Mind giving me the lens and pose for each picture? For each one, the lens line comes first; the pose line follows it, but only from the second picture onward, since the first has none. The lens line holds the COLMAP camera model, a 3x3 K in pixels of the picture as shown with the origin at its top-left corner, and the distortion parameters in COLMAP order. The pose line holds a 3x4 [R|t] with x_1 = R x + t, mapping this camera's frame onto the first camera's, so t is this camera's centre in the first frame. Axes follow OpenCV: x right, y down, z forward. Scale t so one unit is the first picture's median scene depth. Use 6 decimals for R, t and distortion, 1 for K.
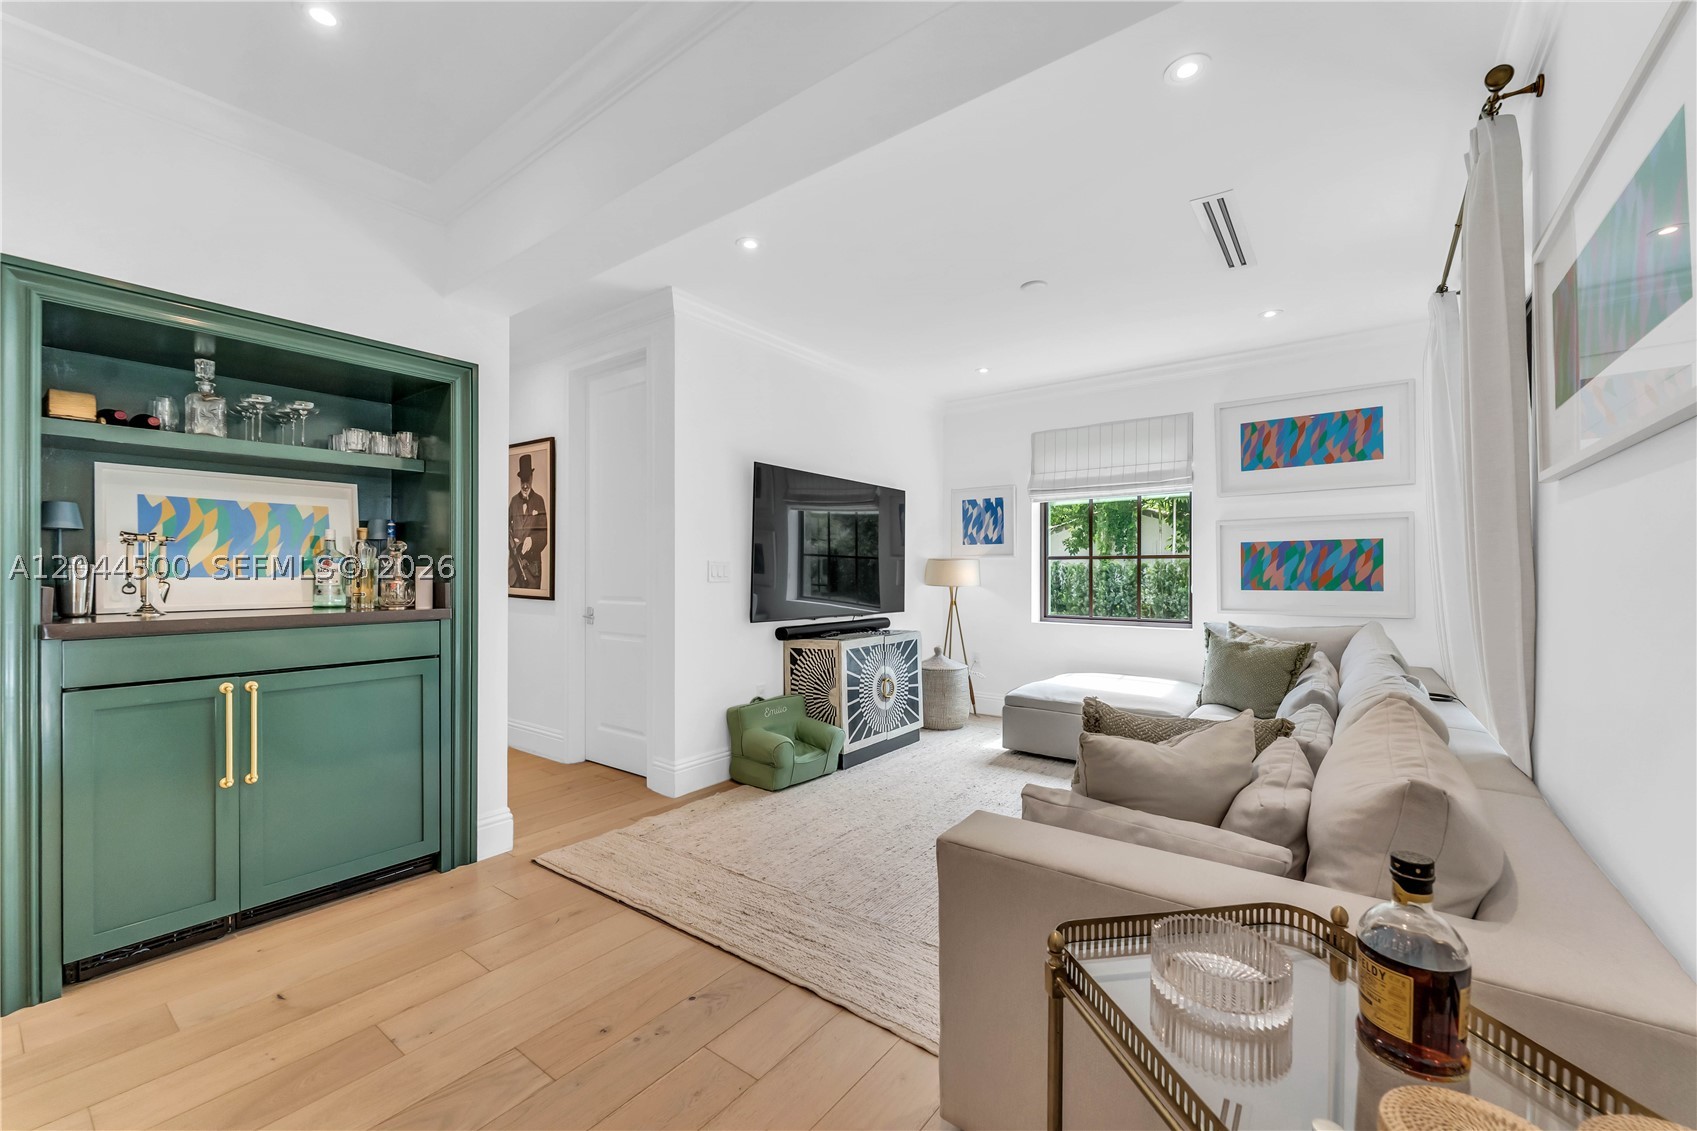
lens RADIAL K [[686.3, 0, 852.8], [0, 686.3, 569.9], [0, 0, 1]] dist [-0.000910, -0.000636]
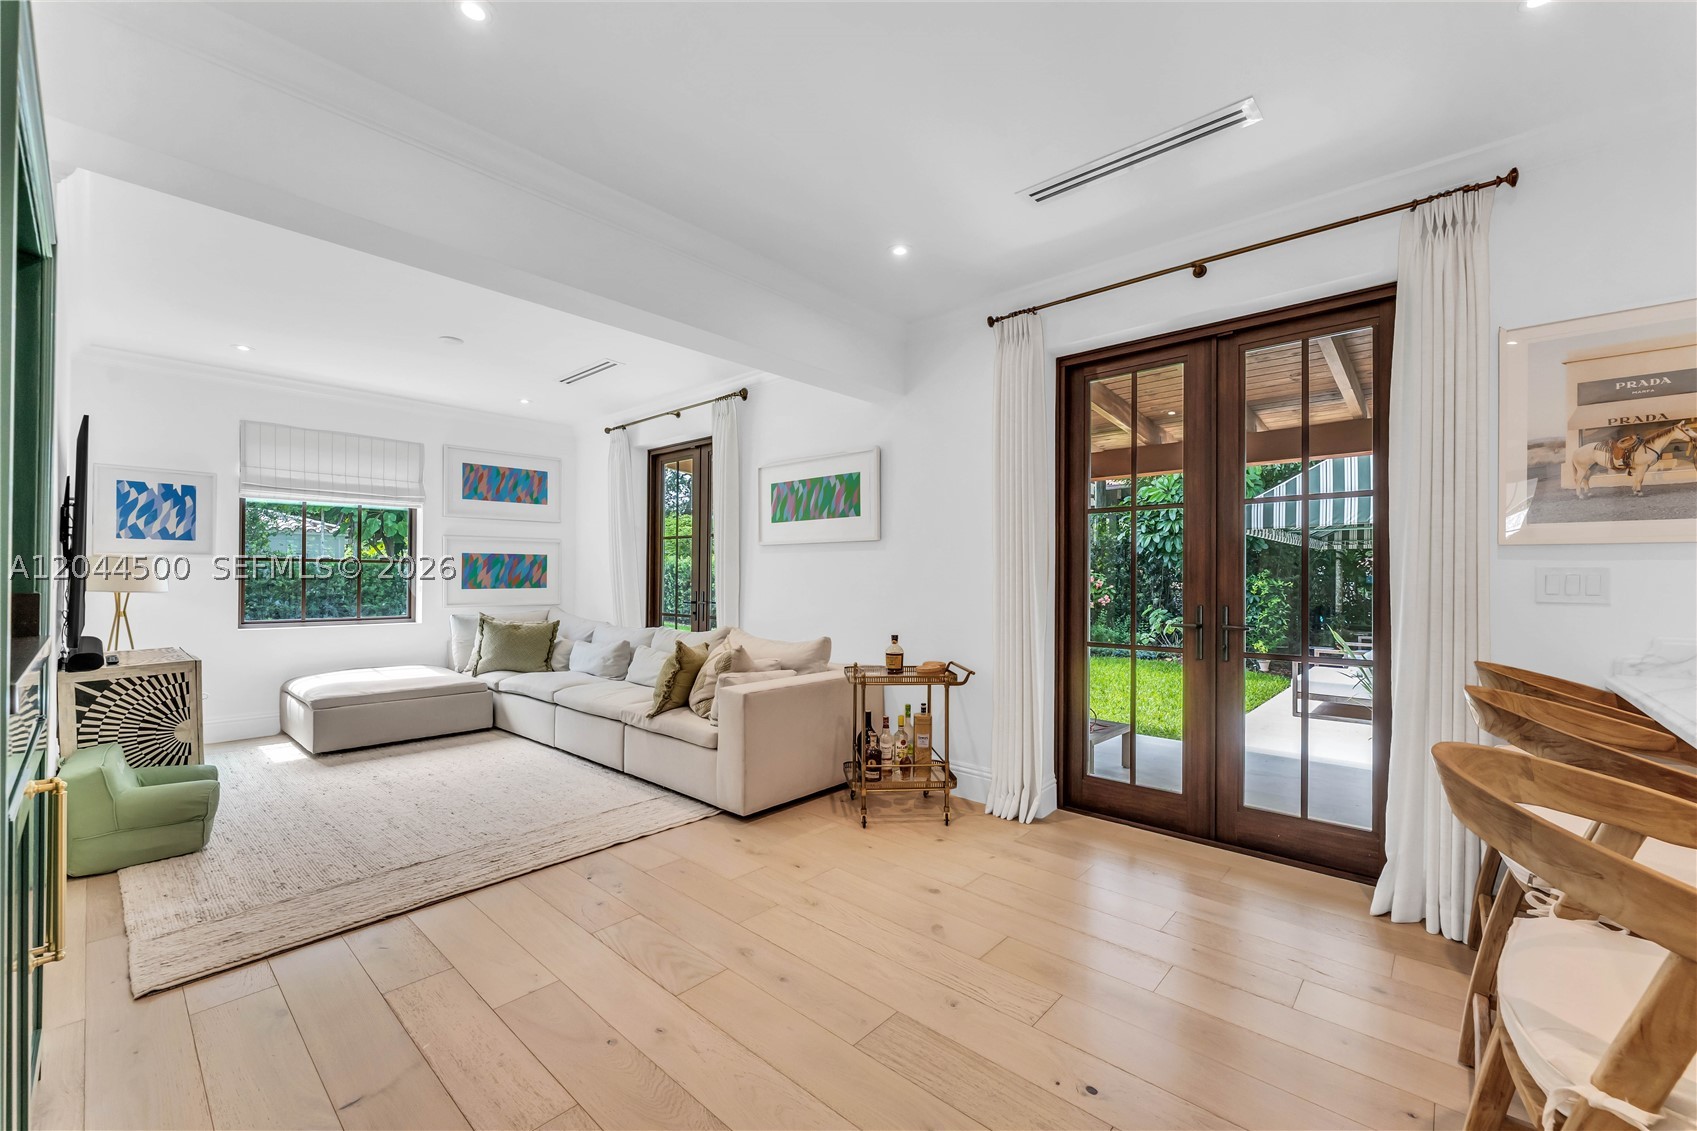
lens RADIAL K [[686.3, 0, 847.1], [0, 686.3, 574.3], [0, 0, 1]] dist [-0.000910, -0.000636]
pose [[0.082902, 0.006198, 0.996538, -0.691808], [-0.006976, 0.999960, -0.005638, 0.003167], [-0.996533, -0.006485, 0.082942, 0.158262]]
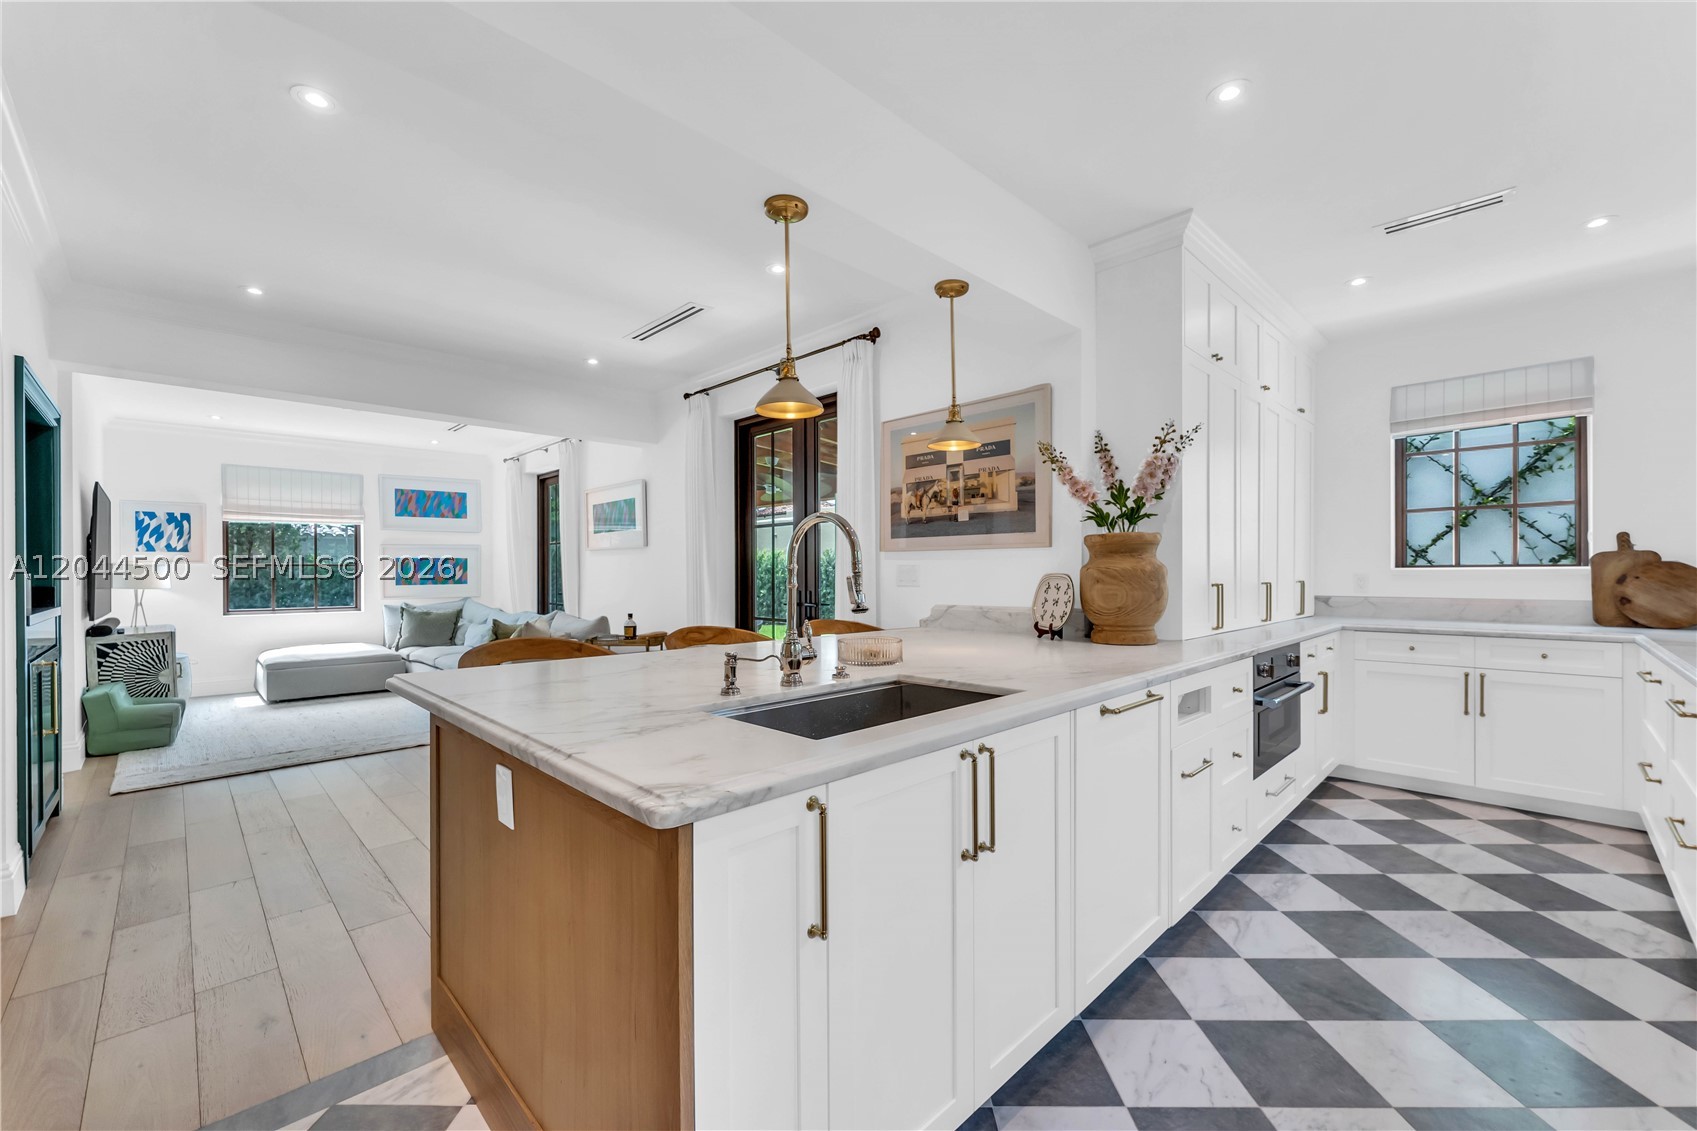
lens RADIAL K [[686.3, 0, 844.0], [0, 686.3, 576.8], [0, 0, 1]] dist [-0.000910, -0.000636]
pose [[0.140394, -0.006161, 0.990077, -0.993710], [0.003077, 0.999979, 0.005786, 0.001440], [-0.990091, 0.002234, 0.140410, -0.360108]]
